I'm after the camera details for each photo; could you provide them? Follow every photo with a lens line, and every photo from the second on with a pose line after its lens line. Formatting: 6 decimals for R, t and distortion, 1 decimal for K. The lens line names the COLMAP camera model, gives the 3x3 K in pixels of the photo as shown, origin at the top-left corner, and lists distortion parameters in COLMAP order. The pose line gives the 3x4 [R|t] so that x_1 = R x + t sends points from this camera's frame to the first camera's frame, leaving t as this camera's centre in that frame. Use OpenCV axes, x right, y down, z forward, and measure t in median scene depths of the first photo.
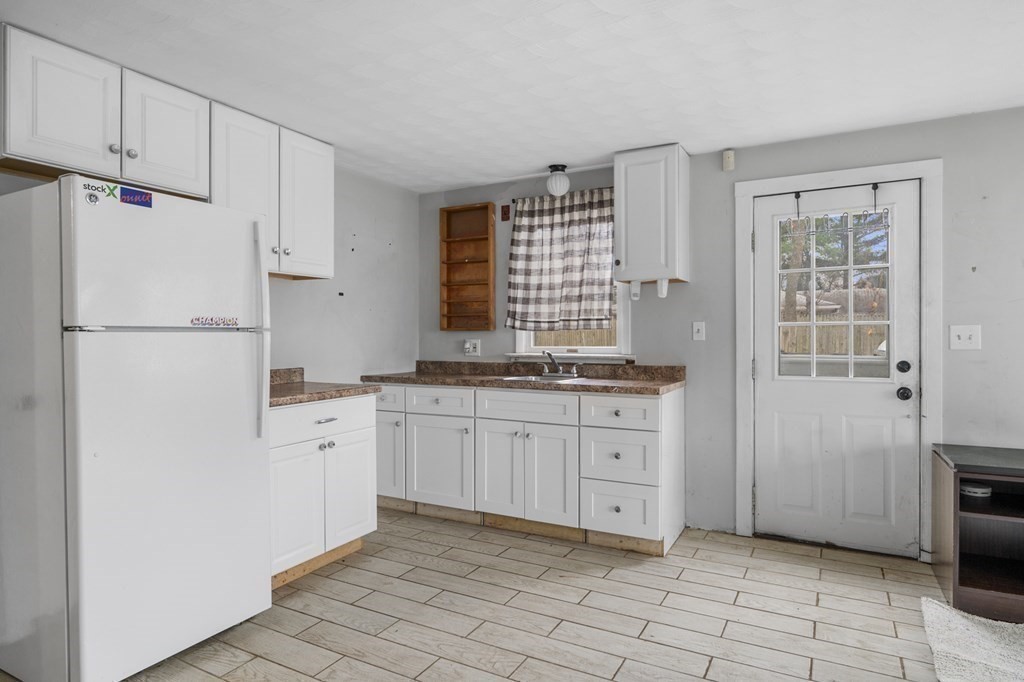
lens RADIAL K [[582.3, 0, 512.7], [0, 582.3, 341.4], [0, 0, 1]] dist [-0.002355, -0.001403]
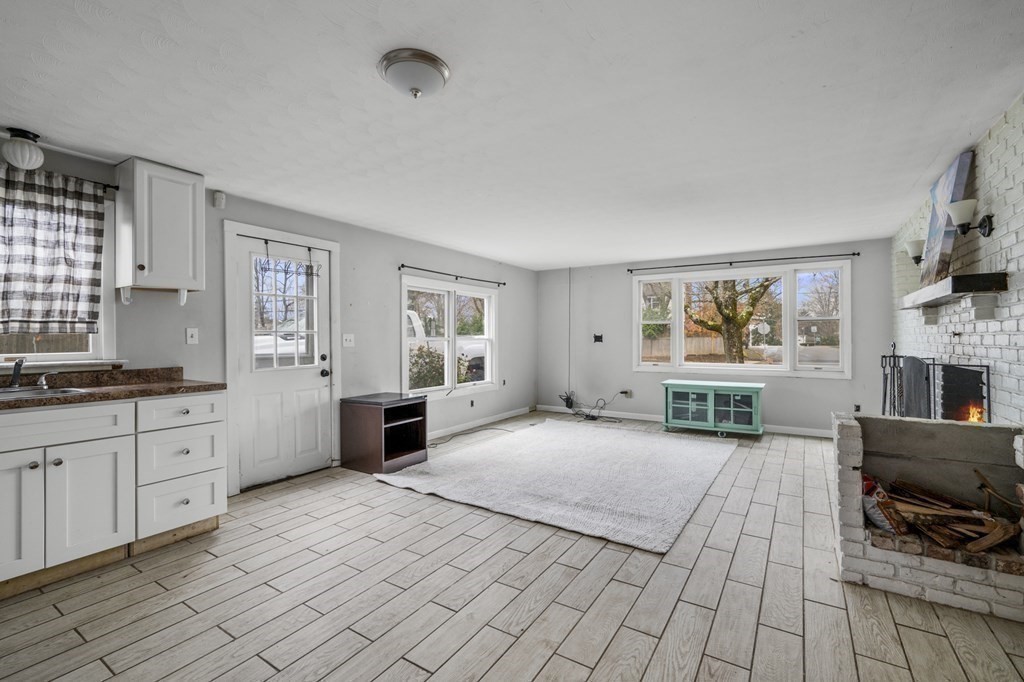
lens RADIAL K [[440.9, 0, 517.1], [0, 440.9, 336.5], [0, 0, 1]] dist [-0.000033, 0.000357]
pose [[0.073613, 0.007214, 0.997261, -0.563305], [0.015818, 0.999840, -0.008400, 0.001075], [-0.997161, 0.016393, 0.073487, 0.315350]]
